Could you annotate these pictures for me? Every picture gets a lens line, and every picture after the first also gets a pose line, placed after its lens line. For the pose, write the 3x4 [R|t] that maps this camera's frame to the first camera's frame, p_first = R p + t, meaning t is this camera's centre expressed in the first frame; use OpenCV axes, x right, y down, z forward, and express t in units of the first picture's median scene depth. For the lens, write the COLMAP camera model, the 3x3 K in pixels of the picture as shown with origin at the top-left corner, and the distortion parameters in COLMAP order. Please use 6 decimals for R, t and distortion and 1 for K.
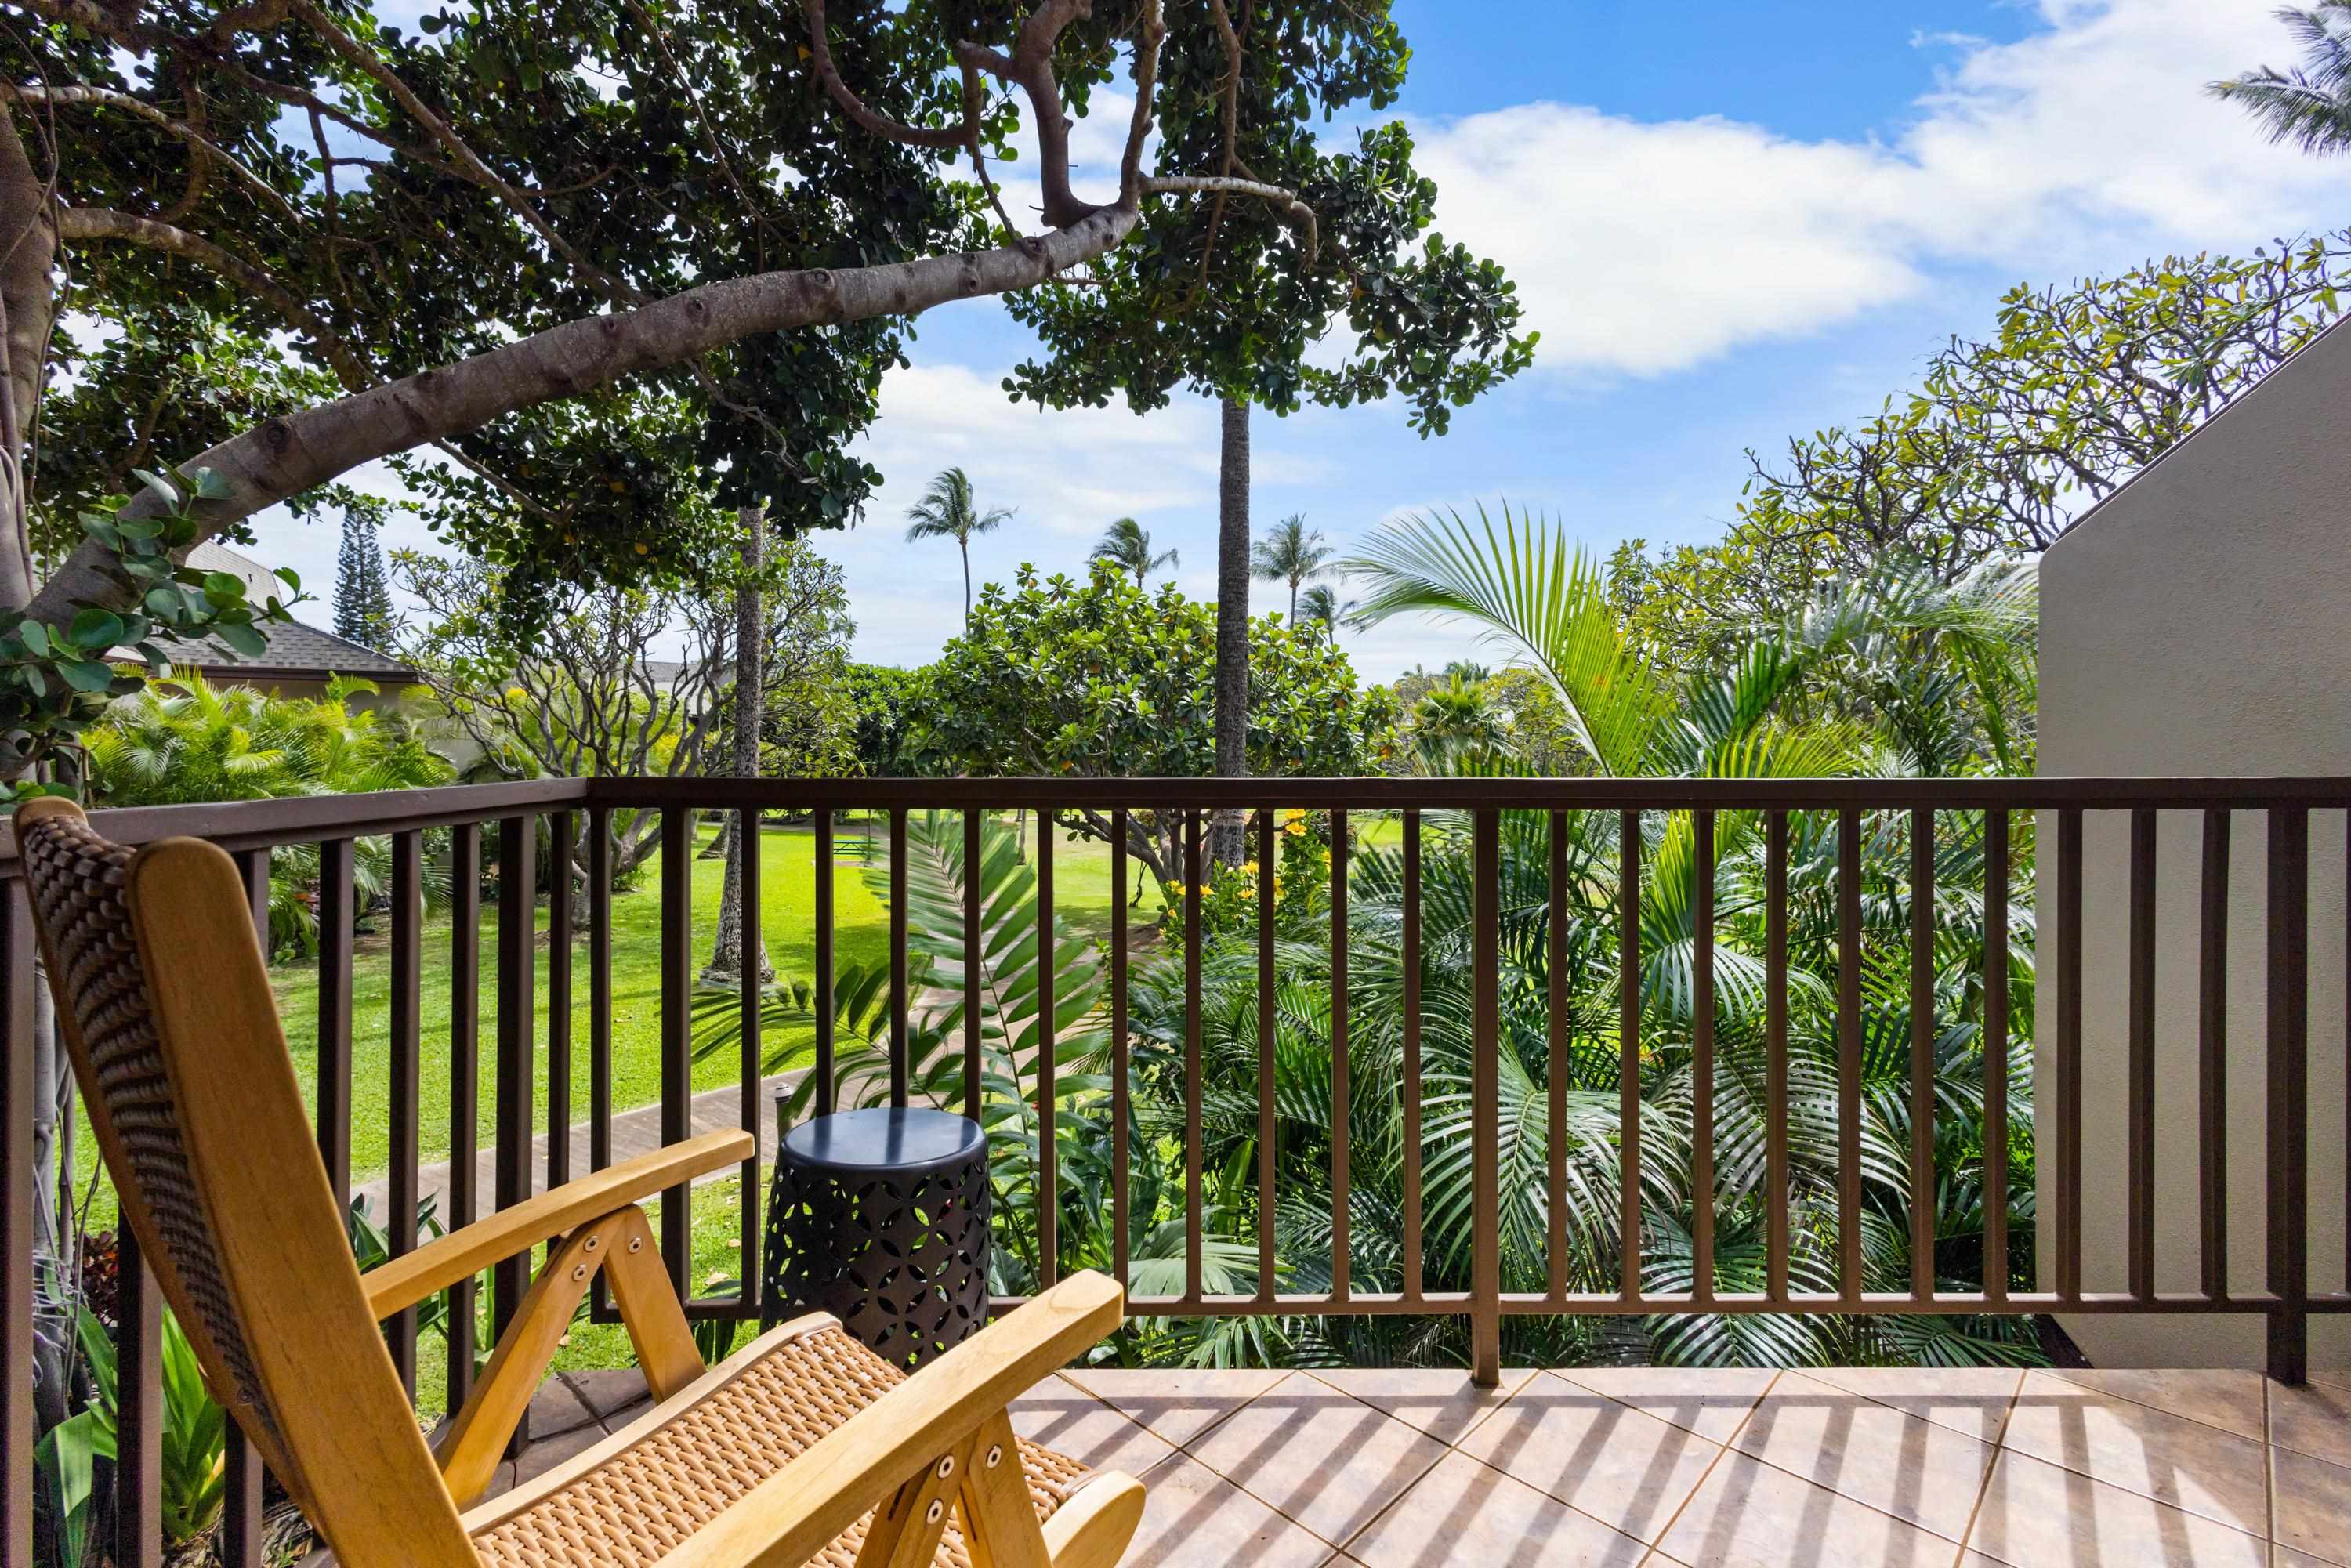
lens RADIAL K [[1088.5, 0, 1183.1], [0, 1088.5, 767.8], [0, 0, 1]] dist [-0.000956, -0.004791]
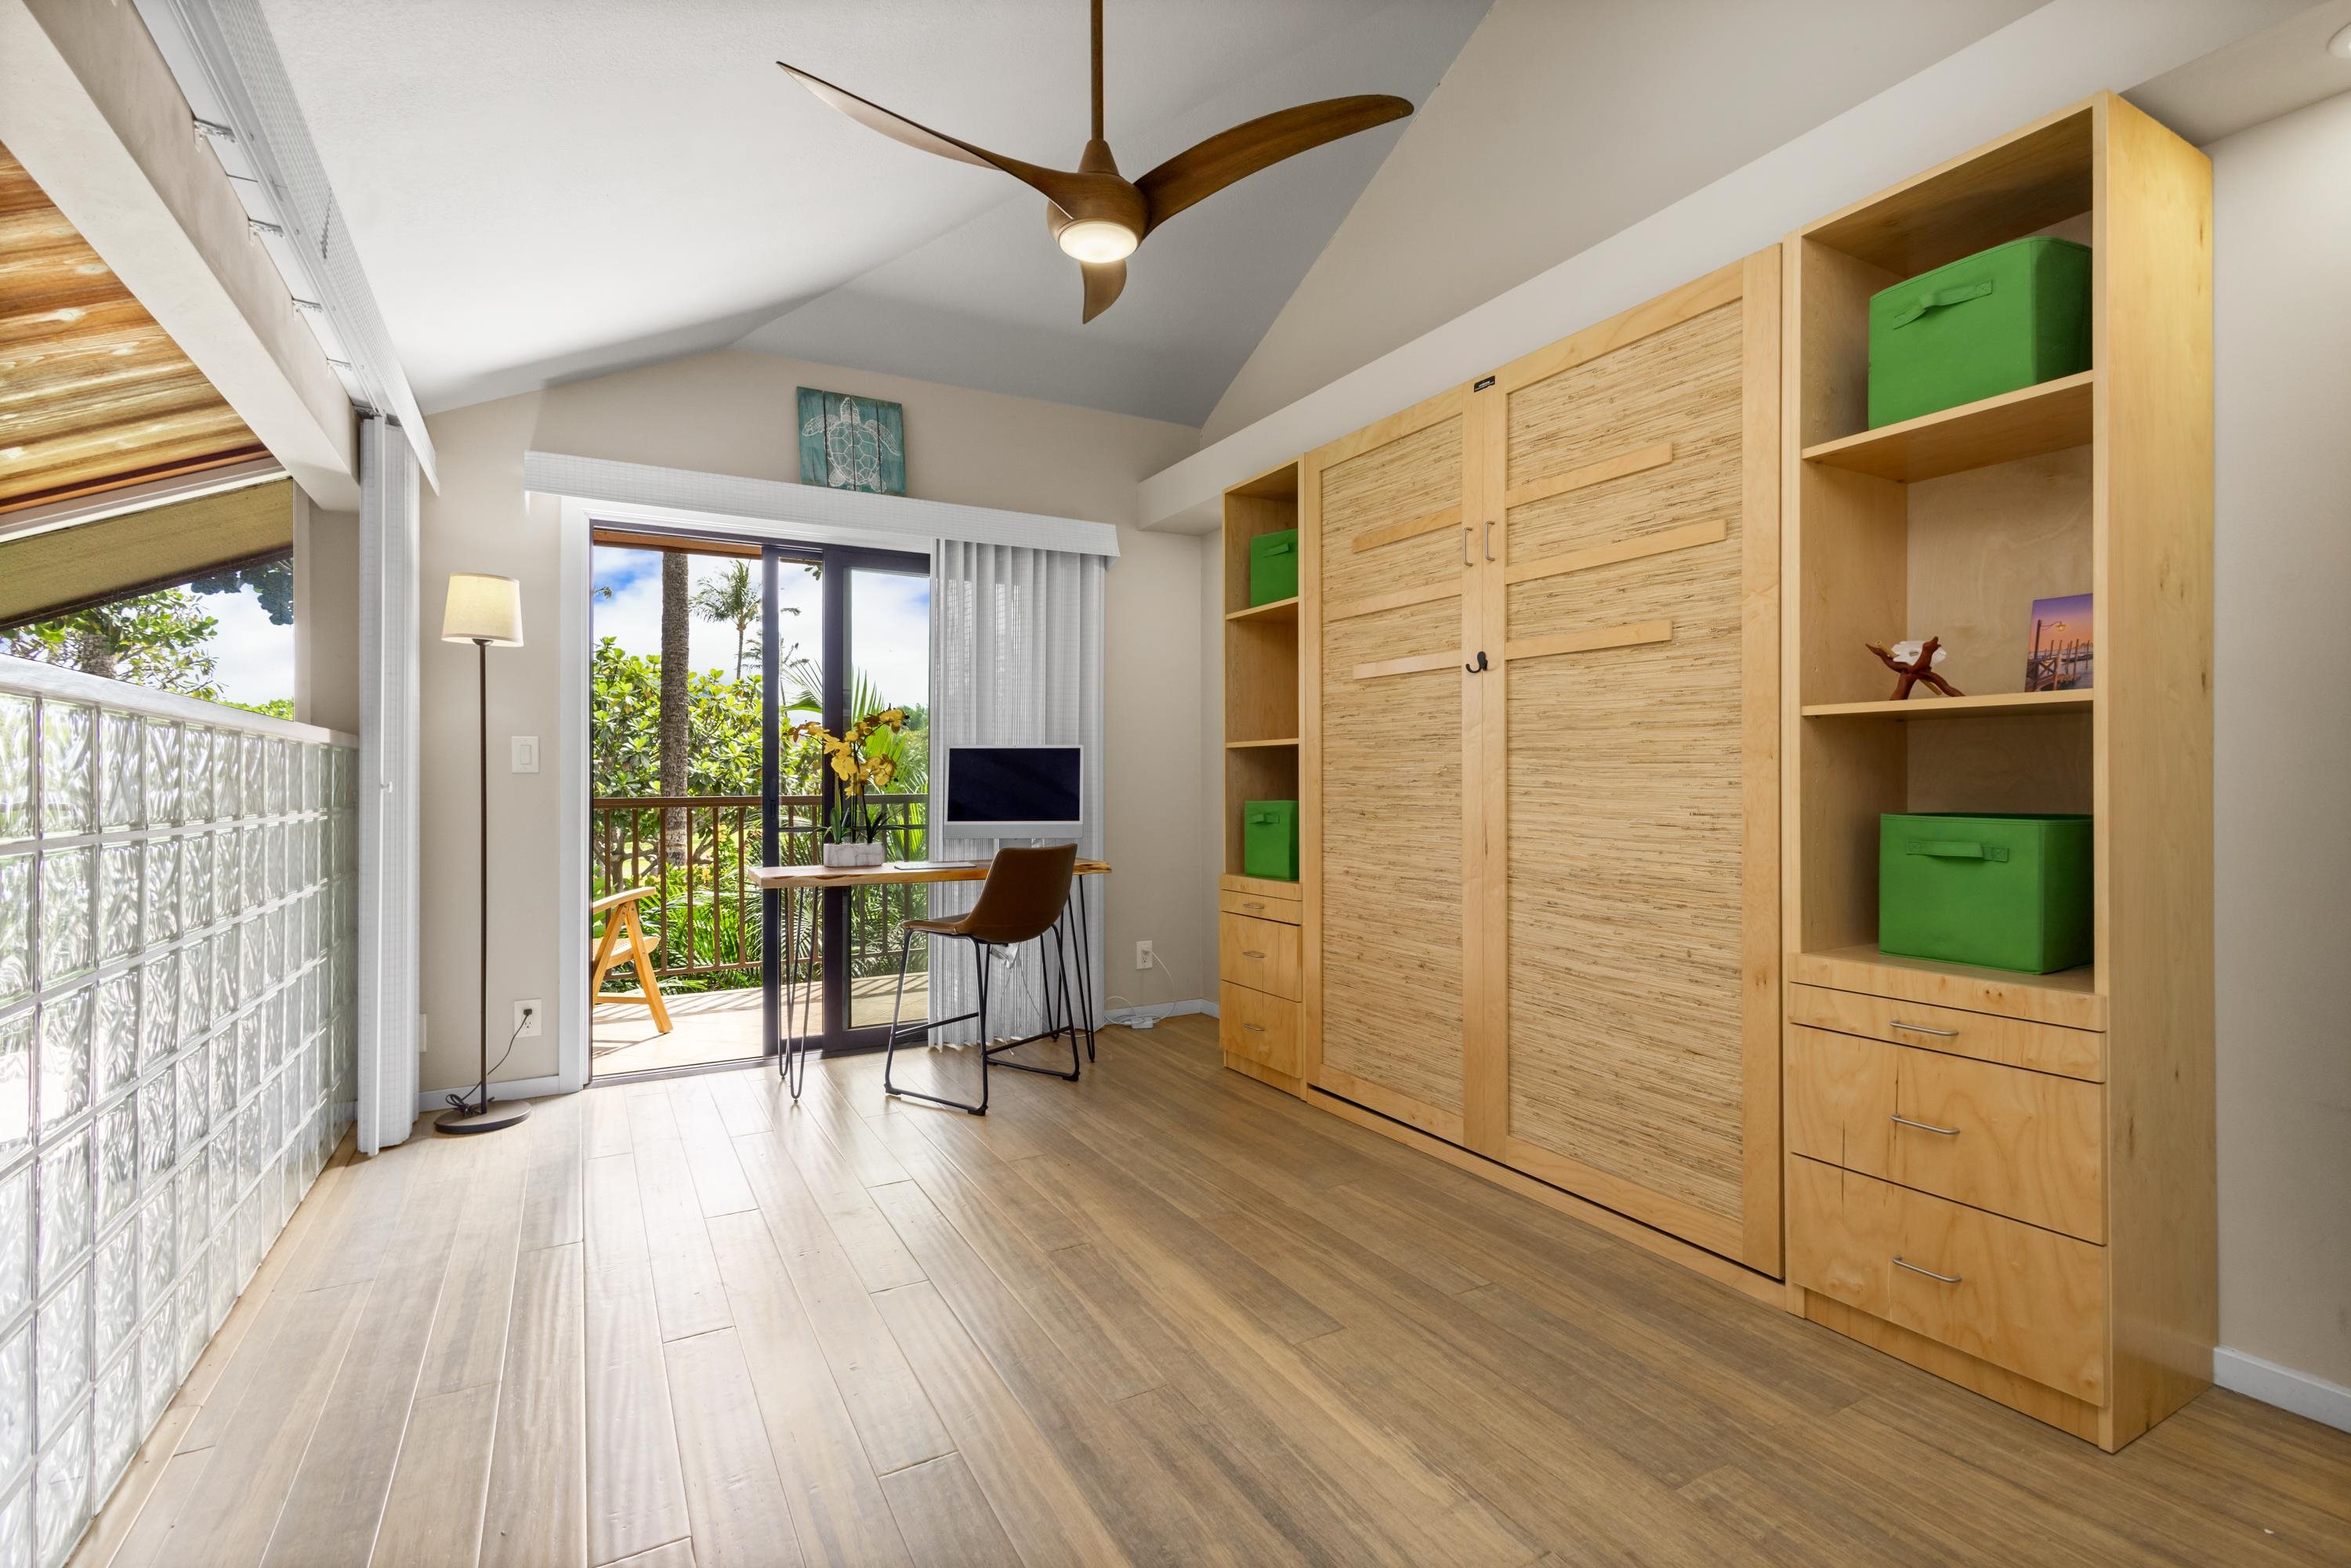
lens RADIAL K [[1070.3, 0, 1174.0], [0, 1070.3, 782.0], [0, 0, 1]] dist [0.001173, -0.006006]
pose [[0.886295, -0.009037, 0.463033, -0.008776], [0.020903, 0.999571, -0.020501, 0.006516], [-0.462649, 0.027849, 0.886104, -0.198589]]
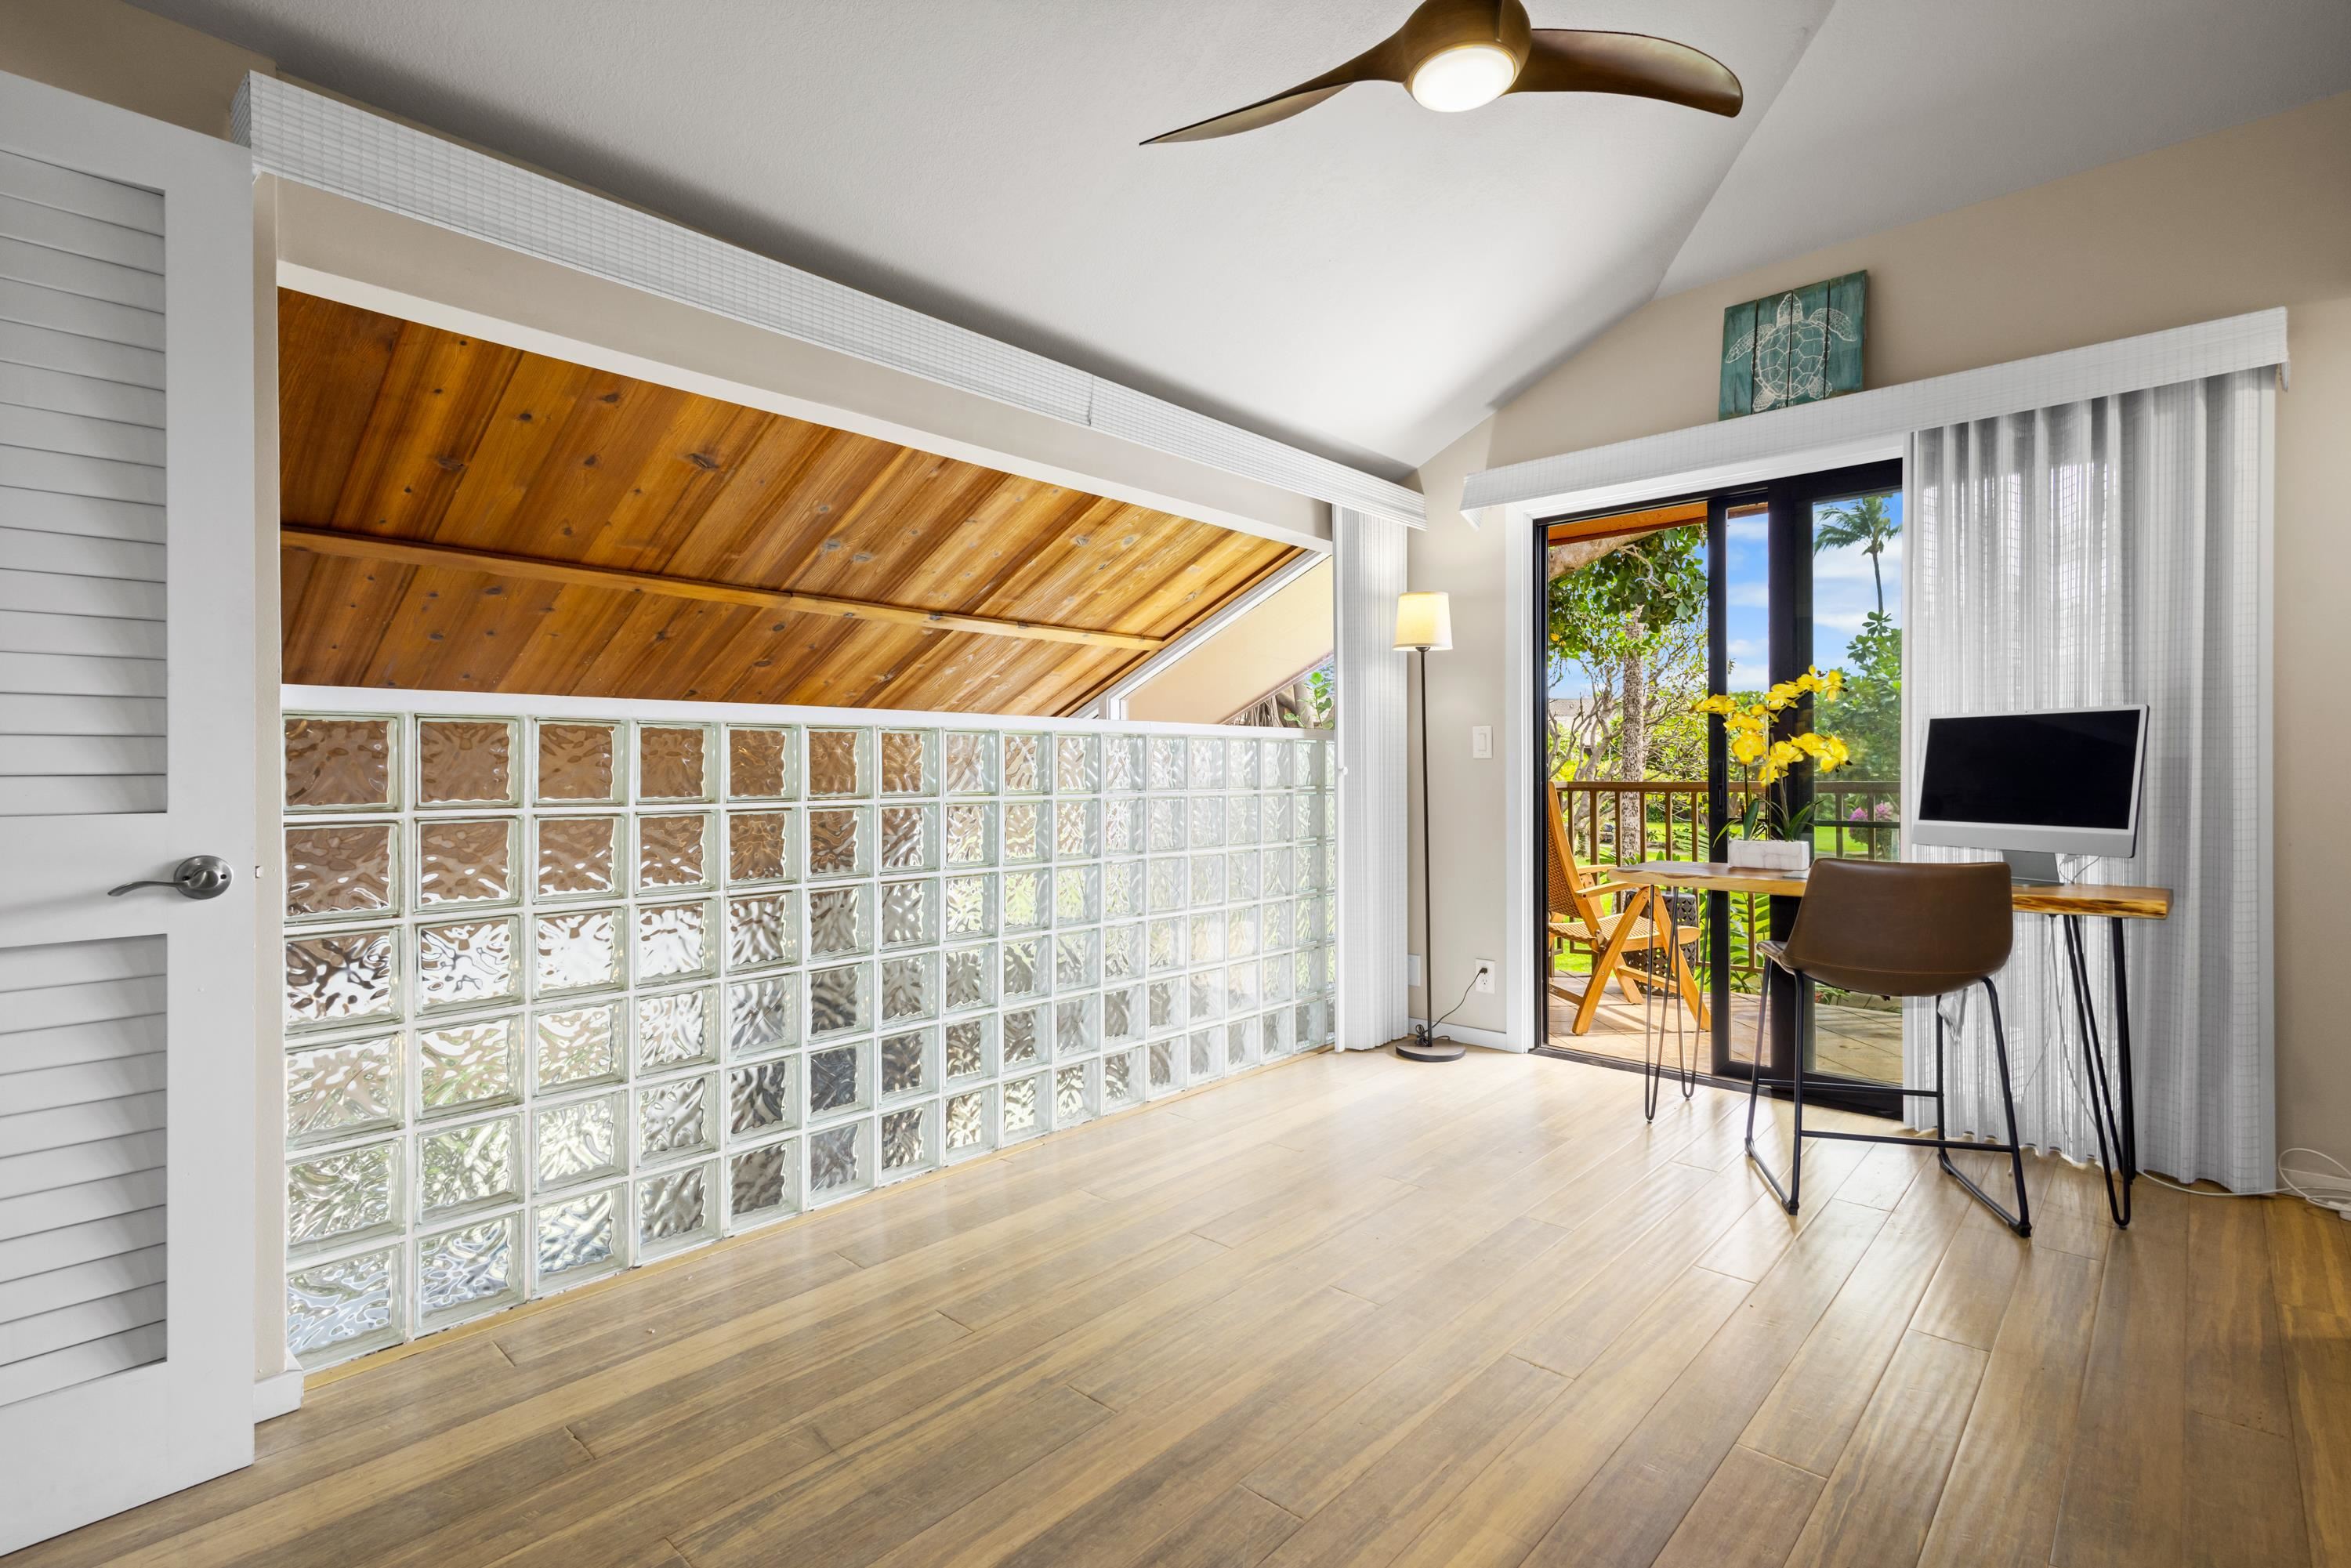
lens RADIAL K [[1088.5, 0, 1183.1], [0, 1088.5, 767.8], [0, 0, 1]] dist [-0.000956, -0.004791]
pose [[0.713634, -0.009345, -0.700456, 0.076088], [-0.010115, 0.999669, -0.023642, 0.006310], [0.700446, 0.023957, 0.713303, -0.177077]]
